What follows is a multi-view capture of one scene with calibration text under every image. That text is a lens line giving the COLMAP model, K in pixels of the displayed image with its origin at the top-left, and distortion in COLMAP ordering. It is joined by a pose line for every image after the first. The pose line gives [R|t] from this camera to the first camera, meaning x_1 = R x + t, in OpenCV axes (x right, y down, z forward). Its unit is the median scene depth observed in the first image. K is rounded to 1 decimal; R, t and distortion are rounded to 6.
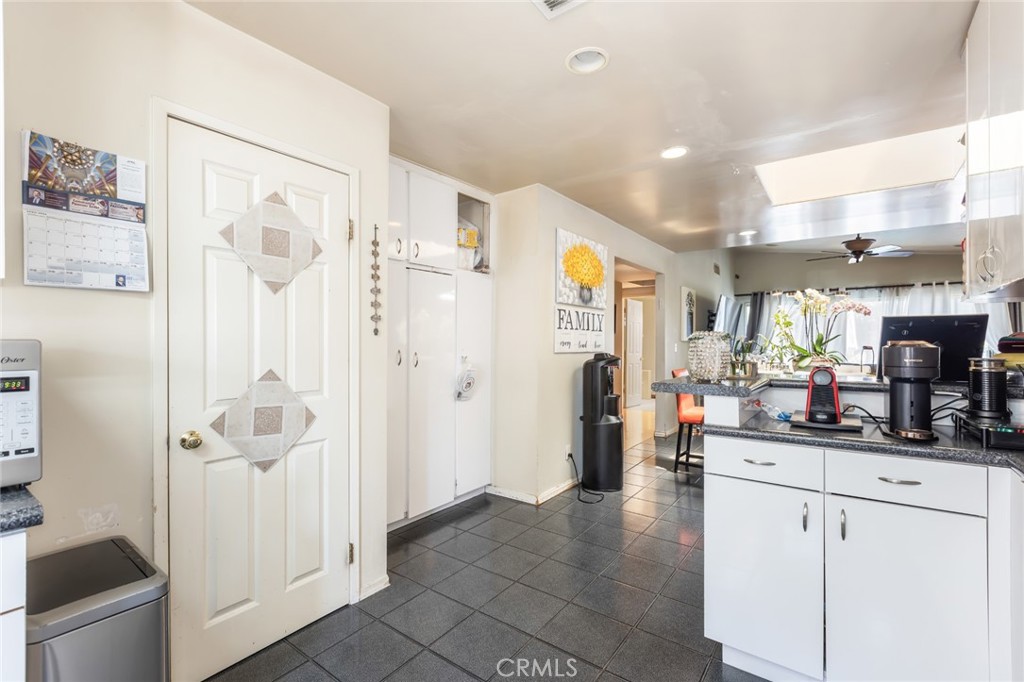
lens RADIAL K [[455.4, 0, 507.8], [0, 455.4, 341.5], [0, 0, 1]] dist [0.002068, -0.002221]
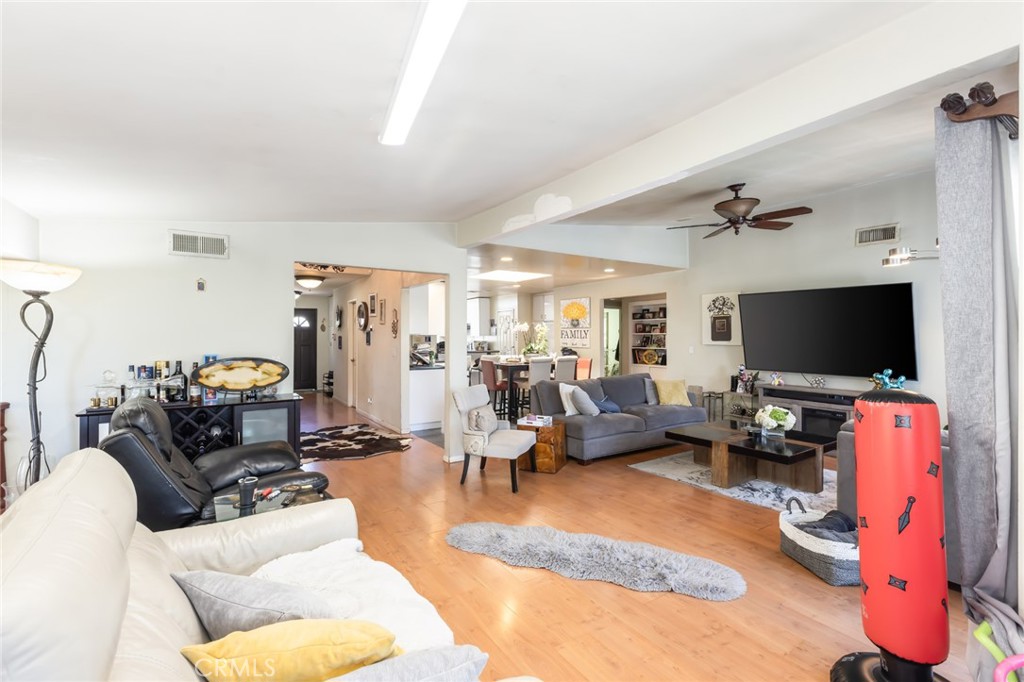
lens RADIAL K [[455.4, 0, 508.5], [0, 455.4, 341.5], [0, 0, 1]] dist [0.002068, -0.002221]
pose [[-0.346706, 0.010081, -0.937920, 1.558036], [0.000063, 0.999942, 0.010724, -0.019848], [0.937974, 0.003659, -0.346687, 0.933561]]
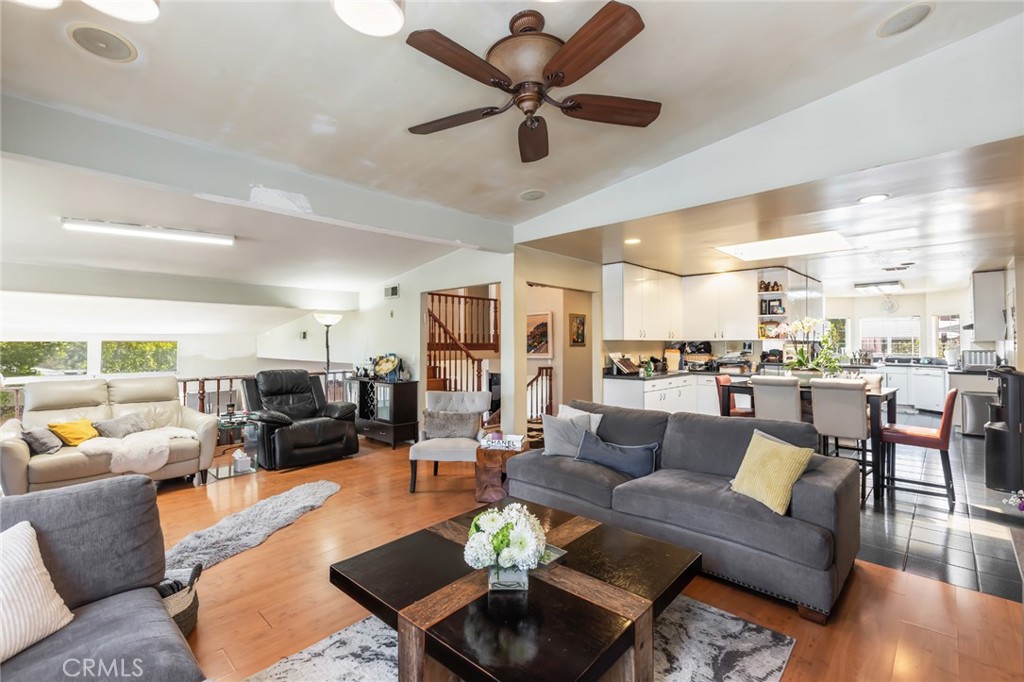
lens RADIAL K [[455.4, 0, 511.3], [0, 455.4, 335.4], [0, 0, 1]] dist [0.002068, -0.002221]
pose [[-0.991867, 0.003606, 0.127230, 0.758444], [0.001265, 0.999828, -0.018483, -0.018299], [-0.127275, -0.018171, -0.991701, 1.349928]]
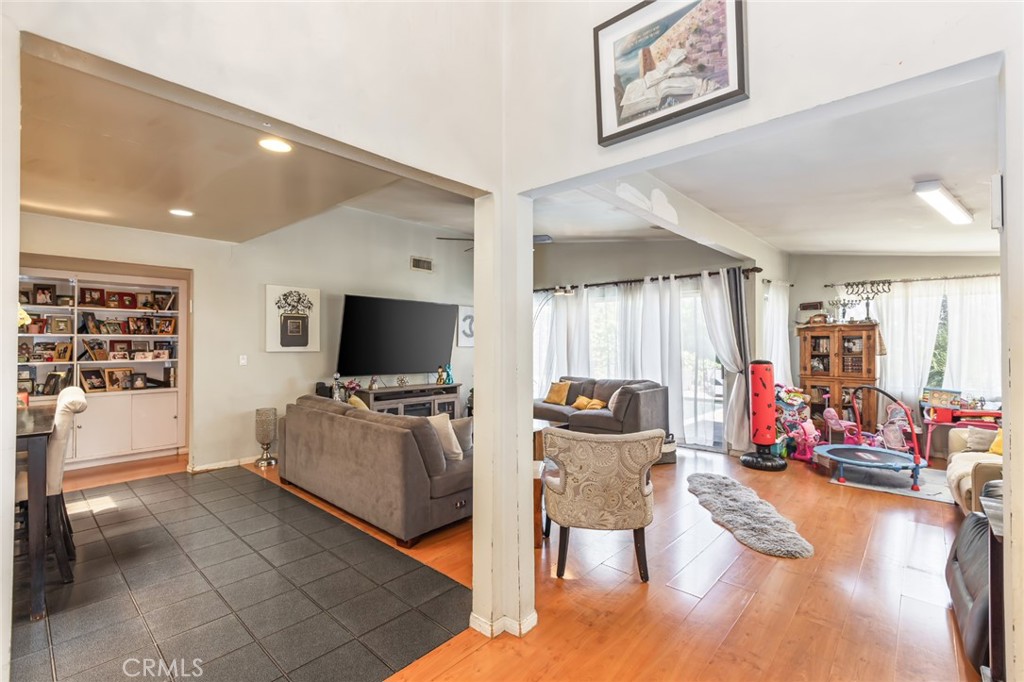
lens RADIAL K [[455.4, 0, 513.7], [0, 455.4, 340.9], [0, 0, 1]] dist [0.002068, -0.002221]
pose [[0.995159, 0.002475, -0.098244, 0.893234], [-0.002884, 0.999988, -0.004014, -0.018100], [0.098233, 0.004278, 0.995154, 0.234367]]
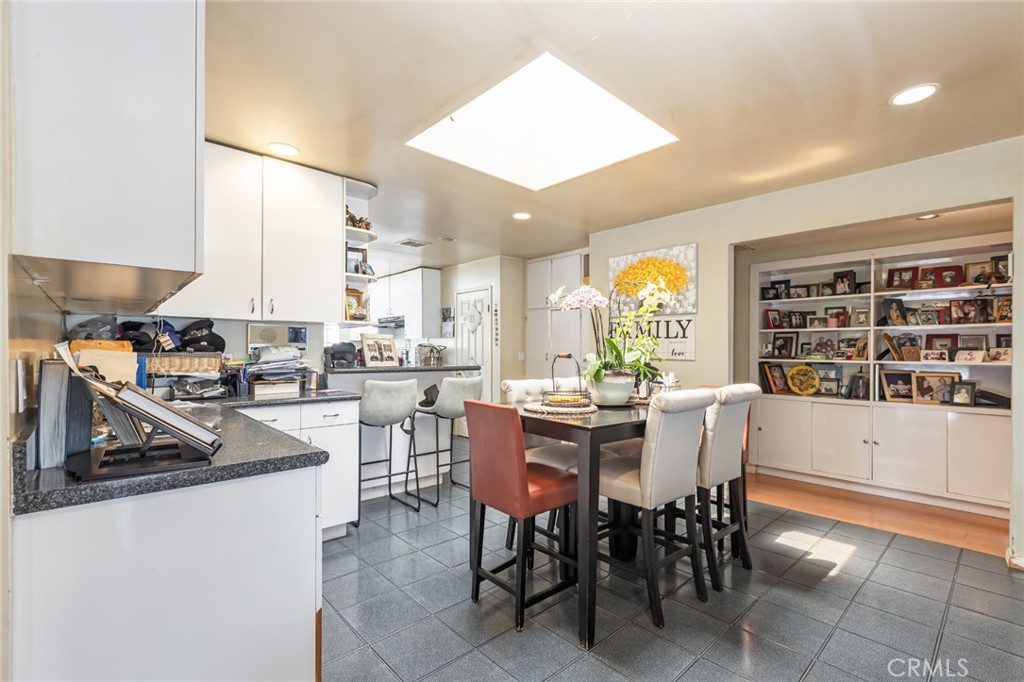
lens RADIAL K [[455.4, 0, 499.0], [0, 455.4, 349.6], [0, 0, 1]] dist [0.002068, -0.002221]
pose [[-0.206230, -0.000822, -0.978503, 0.797054], [-0.005058, 0.999987, 0.000226, 0.002370], [0.978490, 0.004996, -0.206231, 0.547312]]
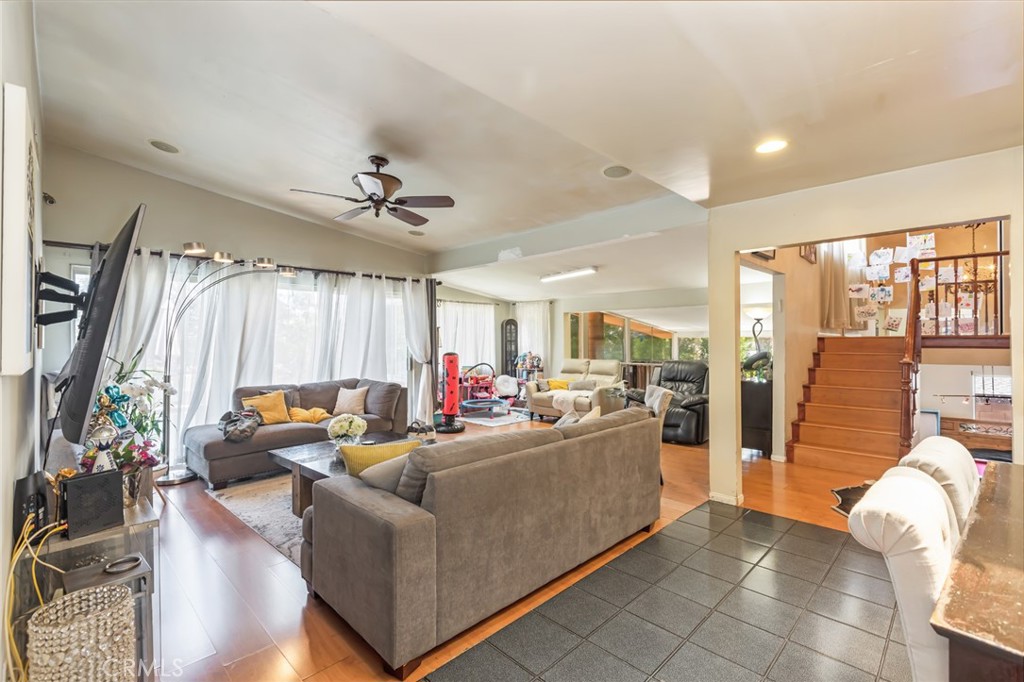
lens RADIAL K [[455.4, 0, 512.2], [0, 455.4, 340.4], [0, 0, 1]] dist [0.002068, -0.002221]
pose [[0.149756, -0.000448, 0.988723, 0.228006], [0.005094, 0.999987, -0.000319, -0.015860], [-0.988710, 0.005085, 0.149757, 0.757389]]
